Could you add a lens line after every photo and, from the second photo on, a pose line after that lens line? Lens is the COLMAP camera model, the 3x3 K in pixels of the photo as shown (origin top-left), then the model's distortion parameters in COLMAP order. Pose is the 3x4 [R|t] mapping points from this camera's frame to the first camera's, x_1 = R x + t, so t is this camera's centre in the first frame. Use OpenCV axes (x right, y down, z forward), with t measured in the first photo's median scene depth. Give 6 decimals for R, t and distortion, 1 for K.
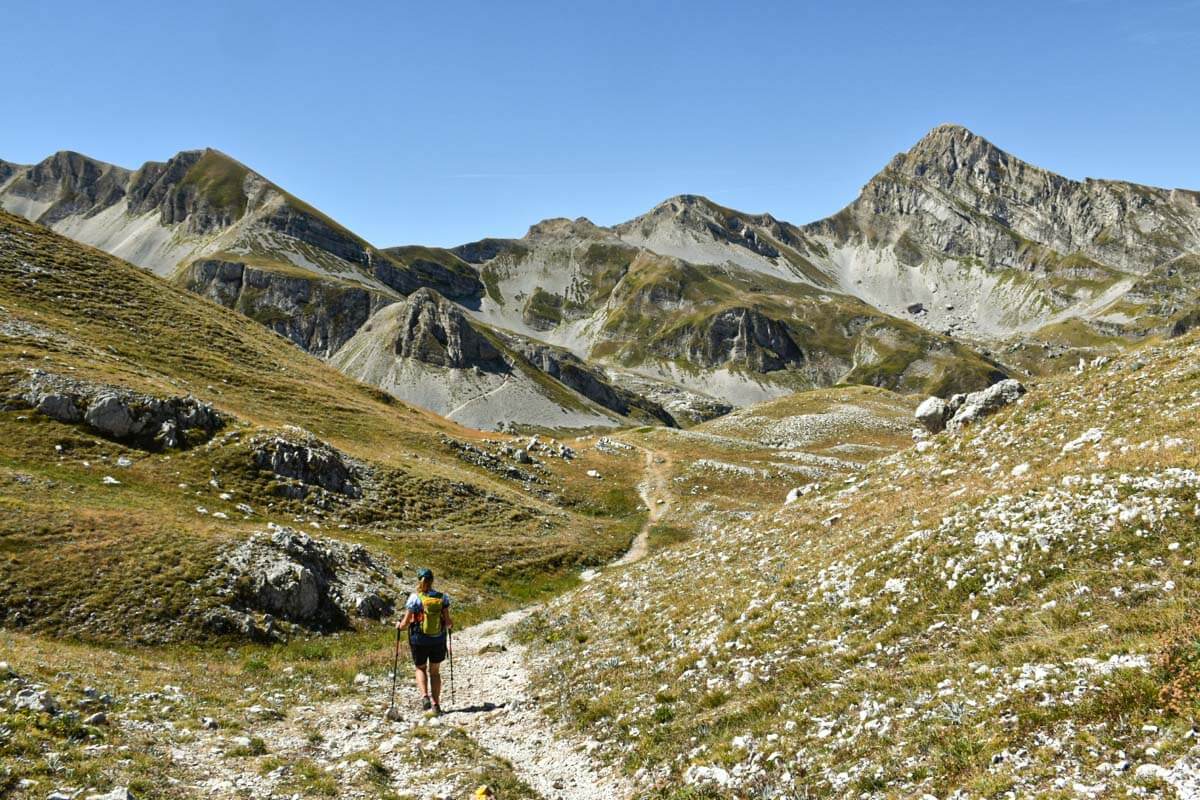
lens RADIAL K [[1092.0, 0, 599.8], [0, 1092.0, 401.2], [0, 0, 1]] dist [0.006387, 0.010163]
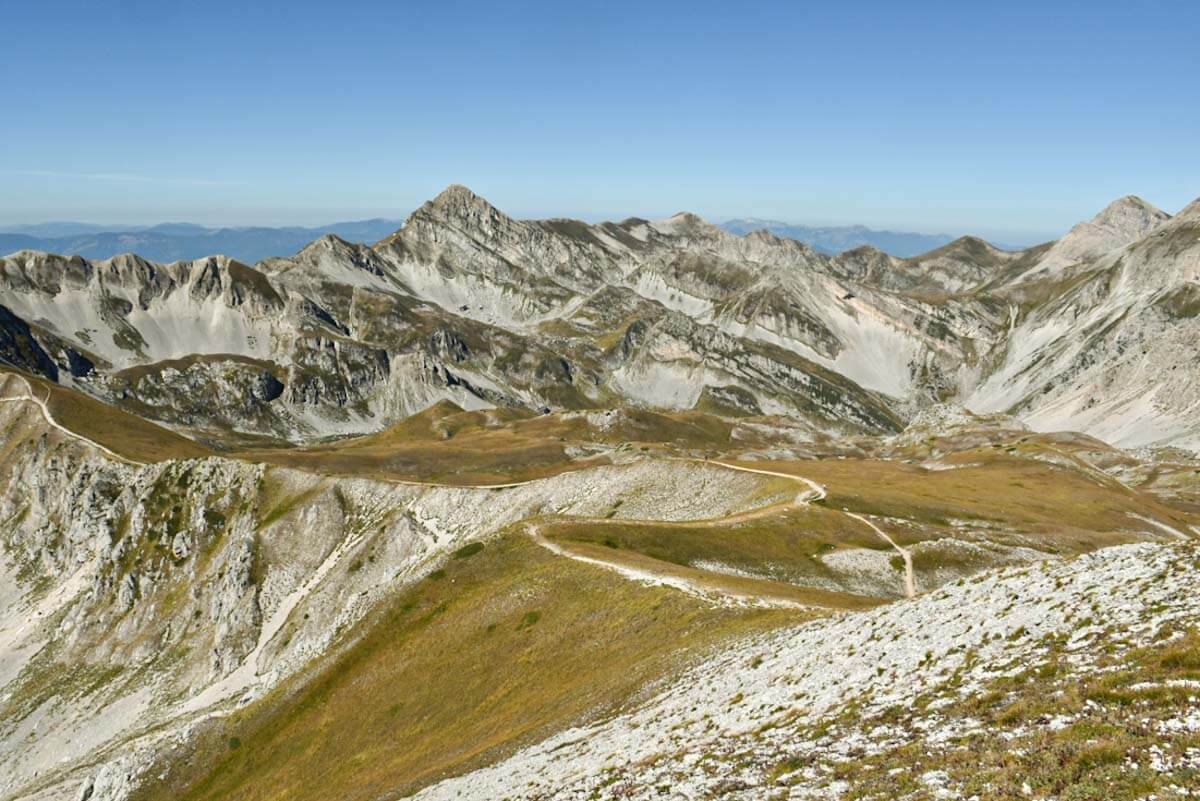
lens RADIAL K [[1092.0, 0, 599.8], [0, 1092.0, 400.3], [0, 0, 1]] dist [0.006387, 0.010163]
pose [[0.796392, -0.063189, 0.601470, -0.542569], [0.015604, 0.996342, 0.084013, -0.080703], [-0.604579, -0.057522, 0.794465, -0.441322]]
